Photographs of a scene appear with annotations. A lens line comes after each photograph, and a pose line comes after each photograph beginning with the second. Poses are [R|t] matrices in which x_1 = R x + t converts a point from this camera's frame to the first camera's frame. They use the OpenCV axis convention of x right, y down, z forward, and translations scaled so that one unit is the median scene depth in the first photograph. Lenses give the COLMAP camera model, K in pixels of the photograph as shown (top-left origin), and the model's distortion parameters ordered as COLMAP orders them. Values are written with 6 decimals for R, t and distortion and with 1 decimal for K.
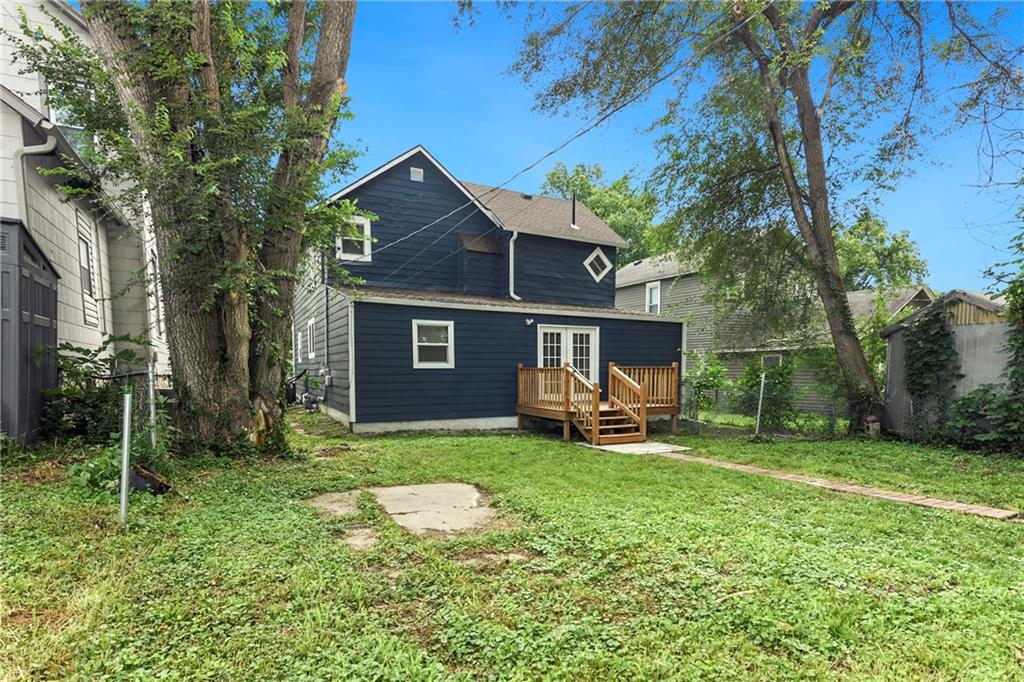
lens RADIAL K [[531.5, 0, 508.1], [0, 531.5, 413.0], [0, 0, 1]] dist [-0.015736, -0.000106]
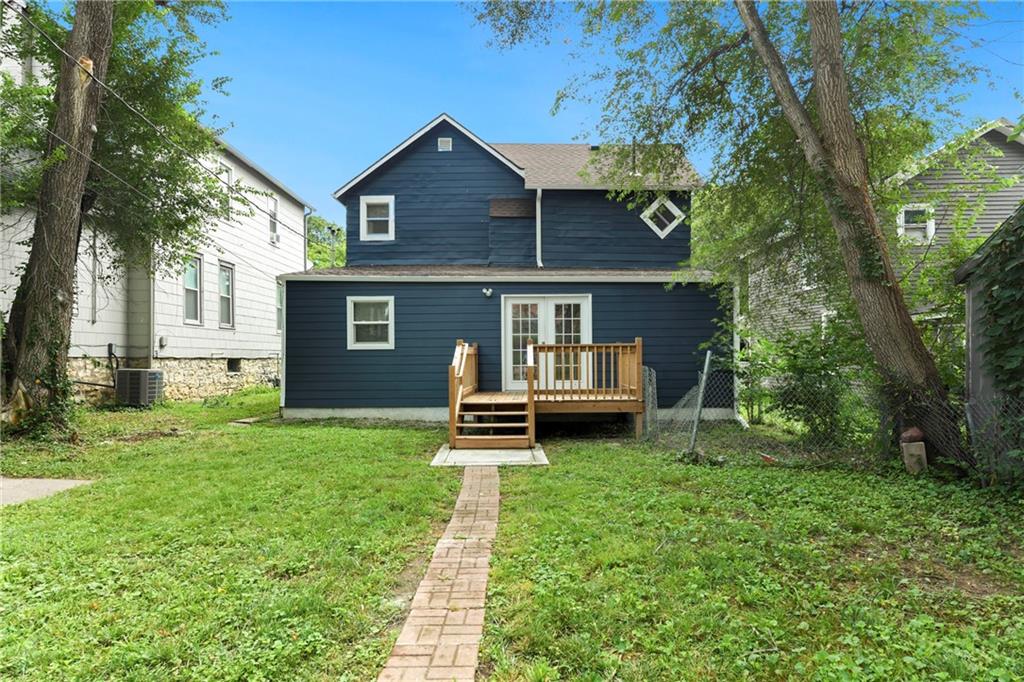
lens RADIAL K [[565.2, 0, 516.1], [0, 565.2, 342.3], [0, 0, 1]] dist [0.000524, -0.000604]
pose [[0.894377, -0.015121, -0.447058, 0.455605], [-0.030911, 0.994950, -0.095494, -0.011539], [0.446245, 0.099226, 0.889393, 0.238825]]
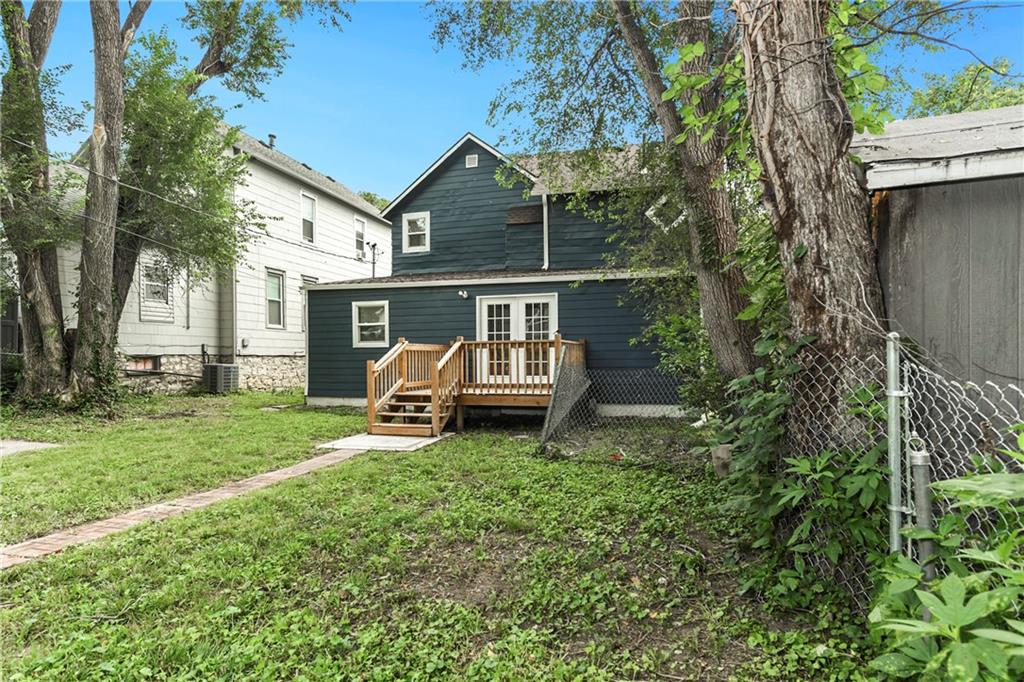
lens RADIAL K [[520.1, 0, 514.0], [0, 520.1, 351.2], [0, 0, 1]] dist [0.000765, 0.000773]
pose [[0.743754, -0.010760, -0.668367, 0.669984], [-0.046649, 0.996597, -0.067955, -0.019162], [0.666824, 0.081721, 0.740721, 0.397887]]
